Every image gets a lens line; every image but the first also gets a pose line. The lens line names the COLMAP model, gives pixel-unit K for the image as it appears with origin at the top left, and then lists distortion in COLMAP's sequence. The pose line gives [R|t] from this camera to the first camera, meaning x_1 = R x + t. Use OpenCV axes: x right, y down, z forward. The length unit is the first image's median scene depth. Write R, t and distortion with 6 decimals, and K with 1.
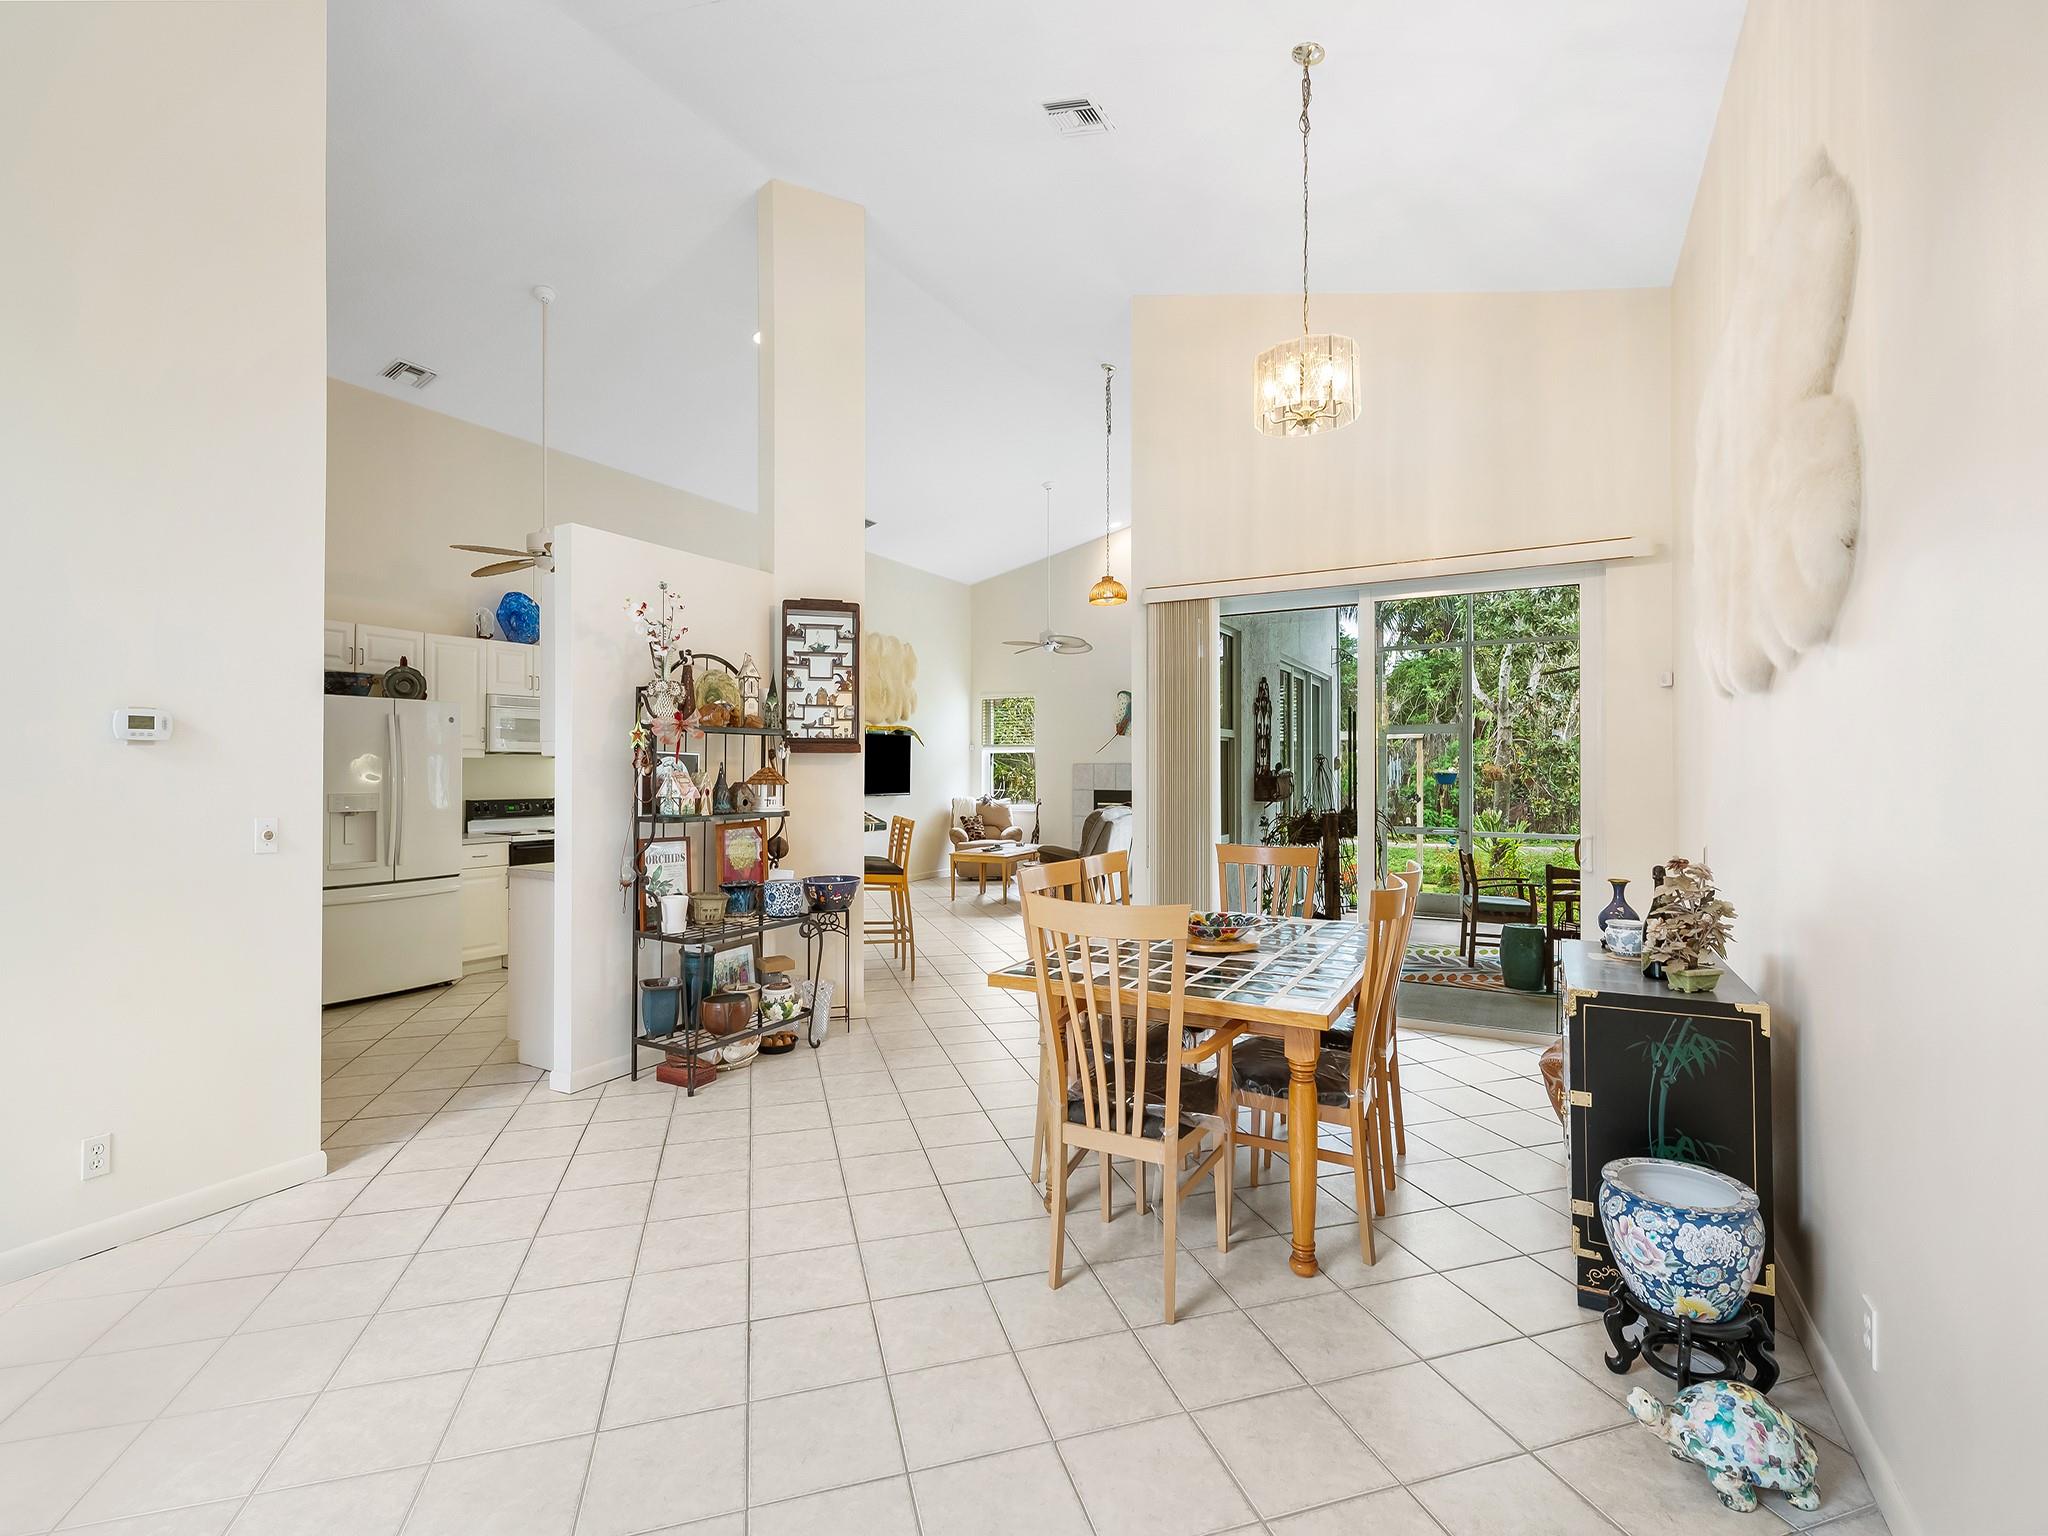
lens RADIAL K [[907.9, 0, 1024.0], [0, 907.9, 768.0], [0, 0, 1]] dist [-0.000670, -0.000106]
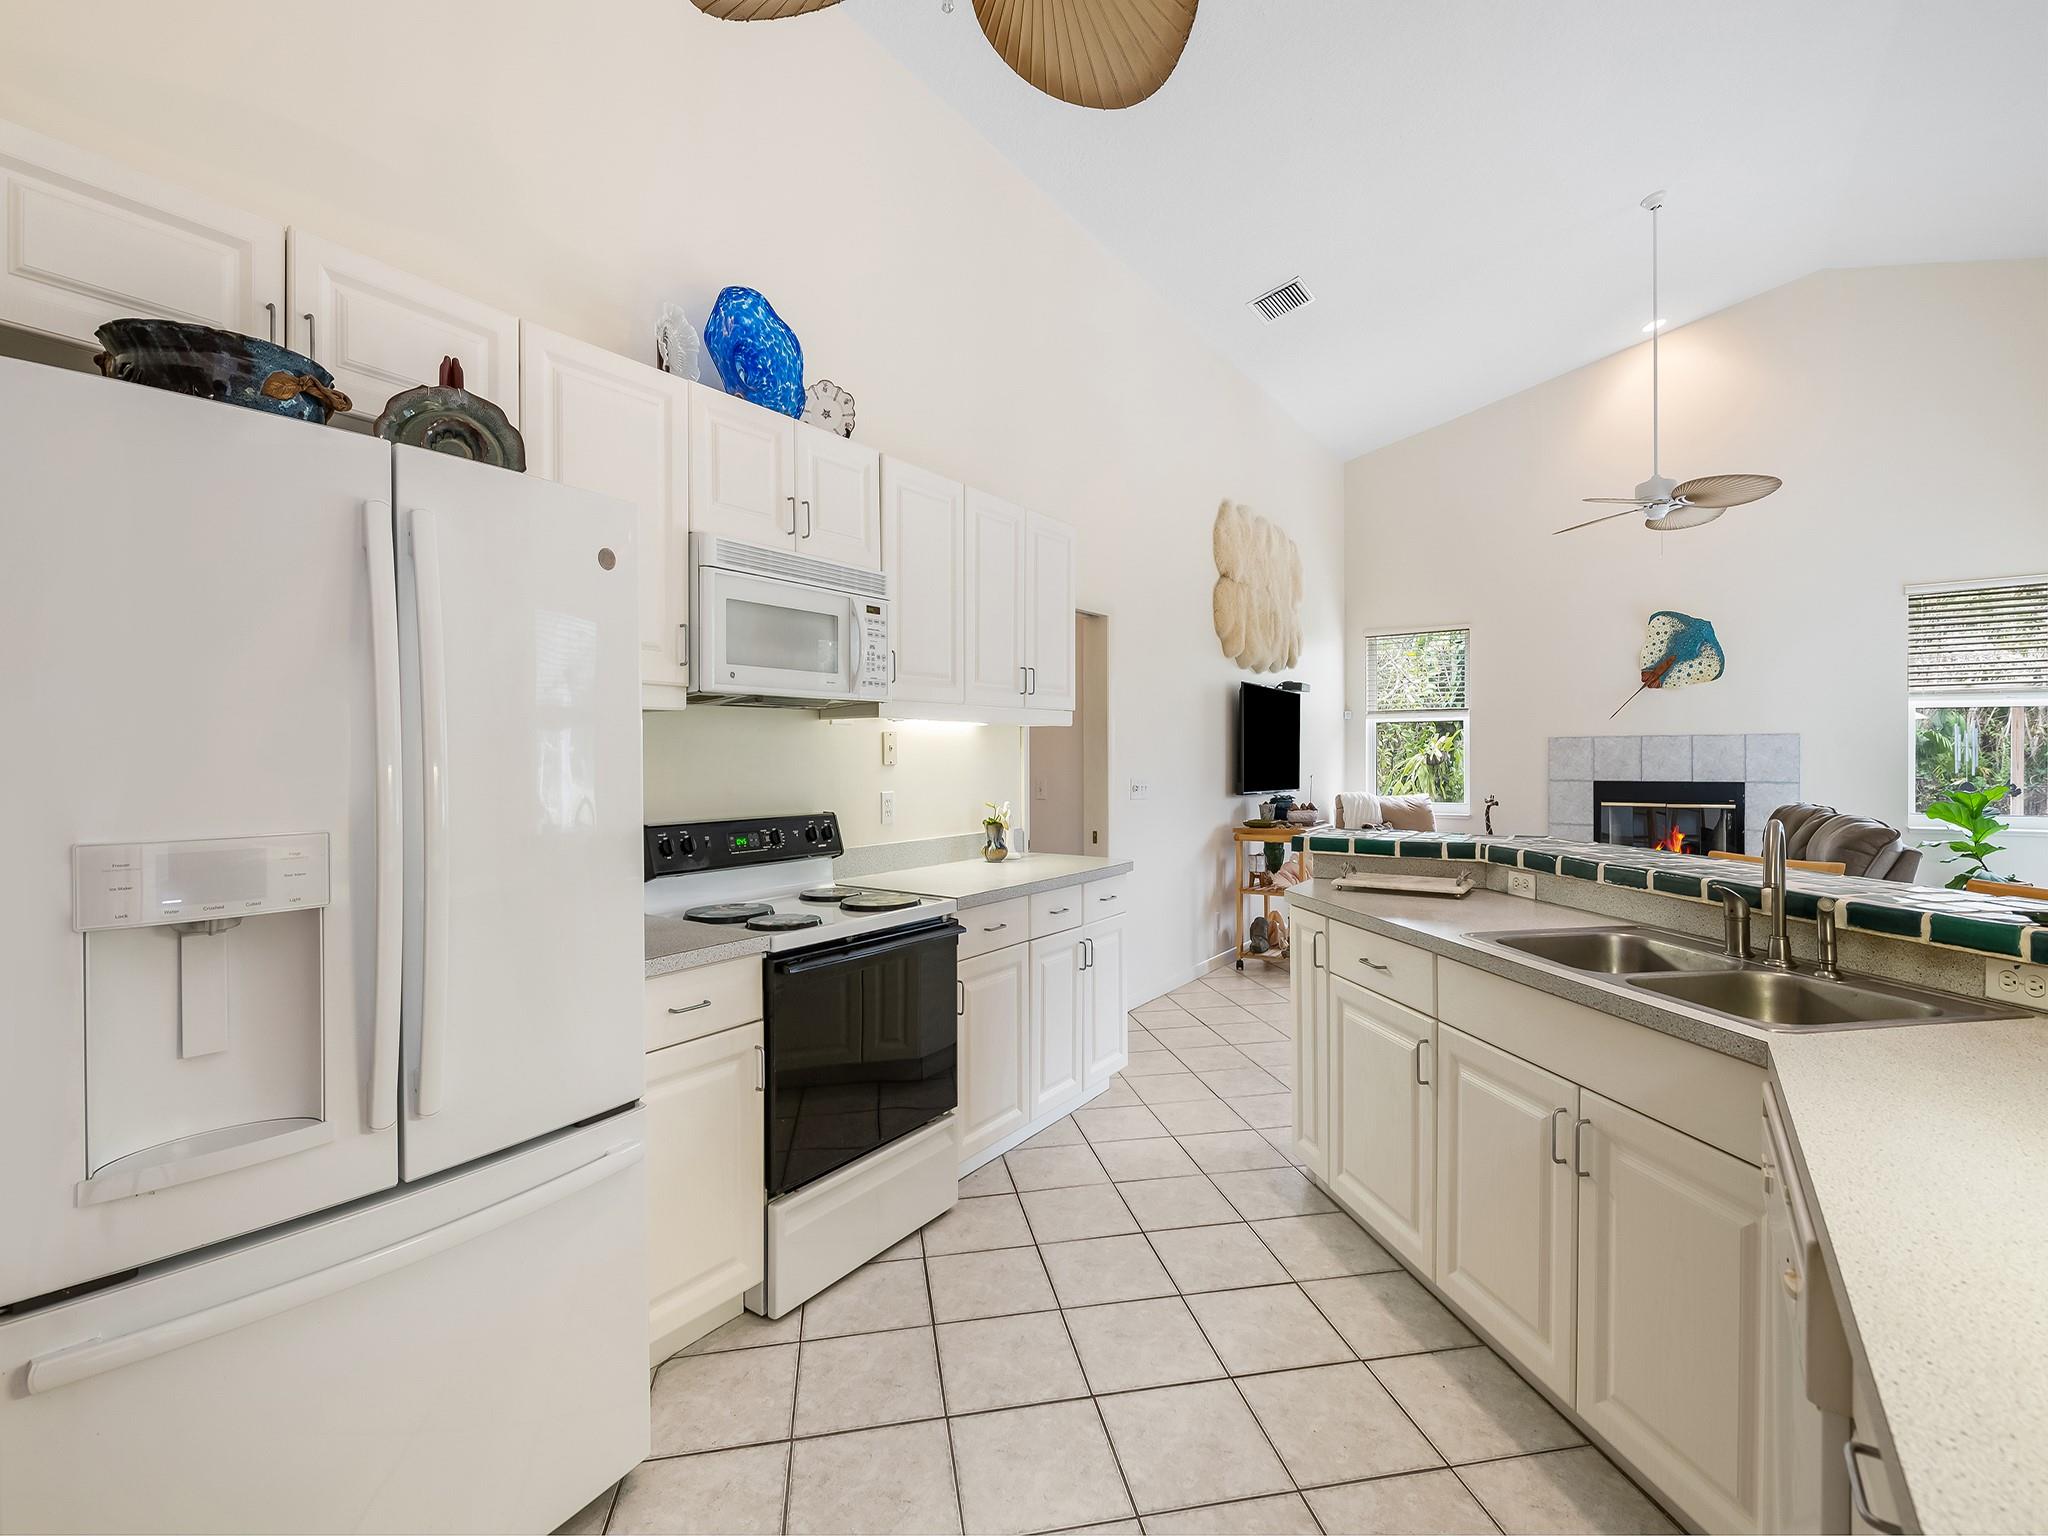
lens RADIAL K [[907.9, 0, 1024.0], [0, 907.9, 768.0], [0, 0, 1]] dist [-0.000670, -0.000106]
pose [[0.994637, -0.001375, -0.103422, -0.414554], [0.003385, 0.999809, 0.019261, 0.005292], [0.103375, -0.019508, 0.994451, 0.640722]]
